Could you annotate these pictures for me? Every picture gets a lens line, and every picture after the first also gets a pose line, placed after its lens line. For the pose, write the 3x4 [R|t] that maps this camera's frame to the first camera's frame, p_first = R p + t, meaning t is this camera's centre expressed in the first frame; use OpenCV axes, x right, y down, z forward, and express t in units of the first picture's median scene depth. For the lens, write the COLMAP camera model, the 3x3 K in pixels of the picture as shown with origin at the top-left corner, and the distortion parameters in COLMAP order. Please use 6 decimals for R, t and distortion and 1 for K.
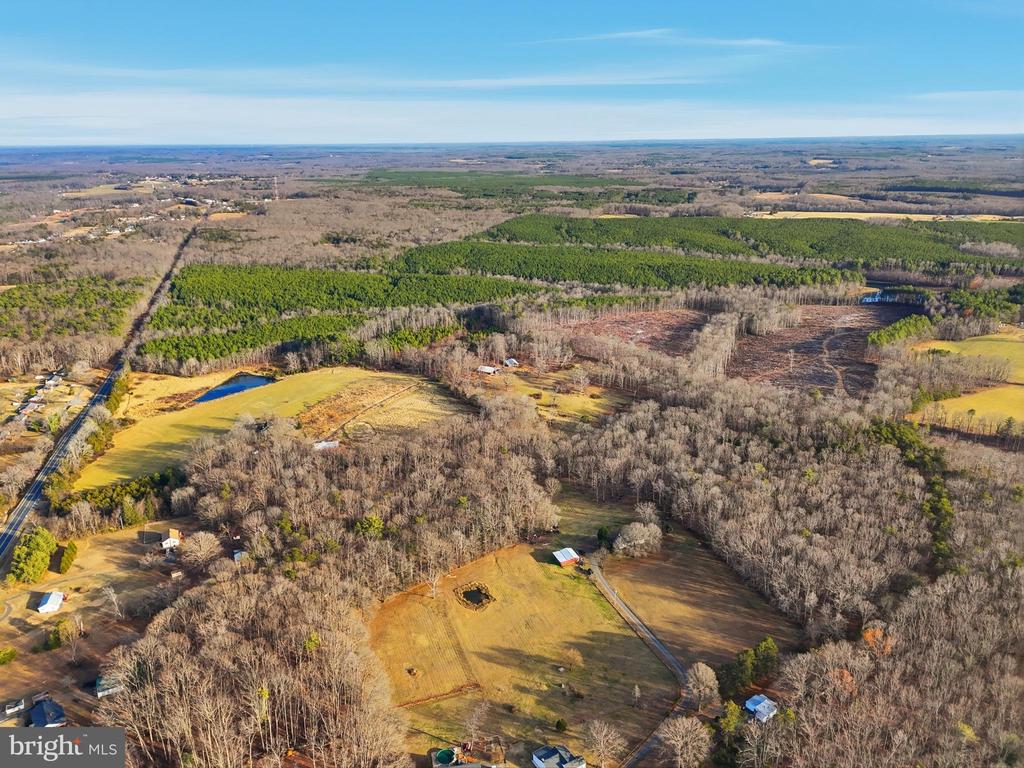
lens RADIAL K [[743.6, 0, 512.0], [0, 743.6, 384.0], [0, 0, 1]] dist [0.076406, -0.072550]
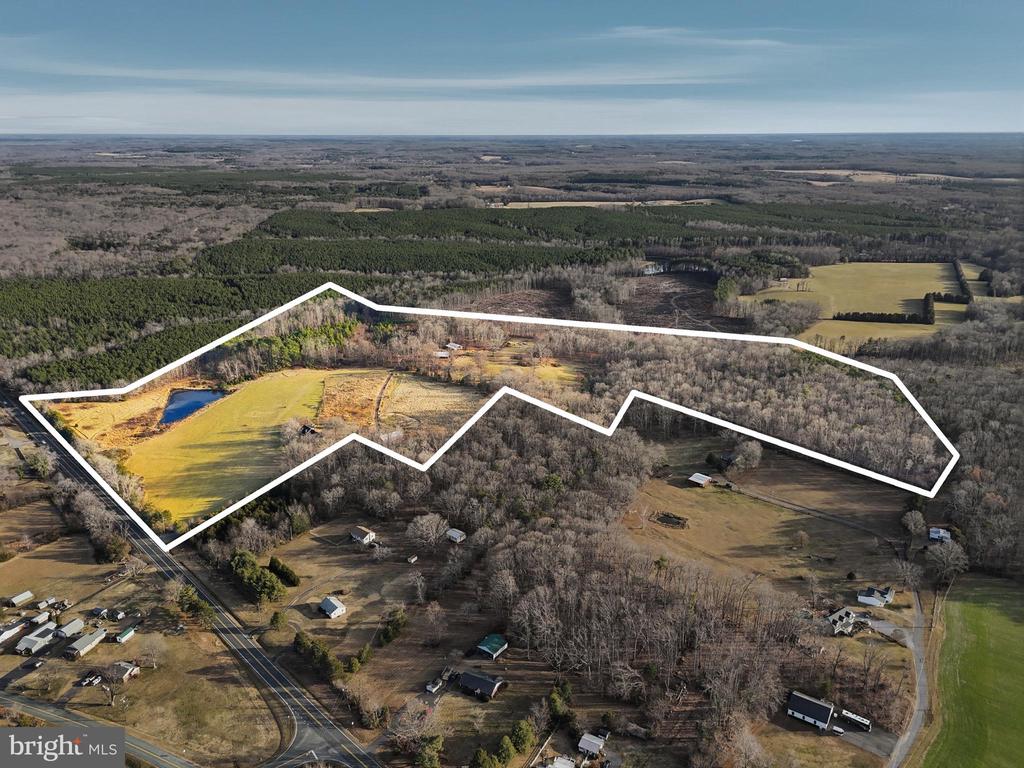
lens RADIAL K [[743.6, 0, 512.0], [0, 743.6, 384.0], [0, 0, 1]] dist [0.076406, -0.072550]
pose [[0.904881, -0.128230, 0.405892, -0.129950], [0.126080, 0.991499, 0.032157, 0.000237], [-0.406564, 0.022077, 0.913355, 0.003440]]
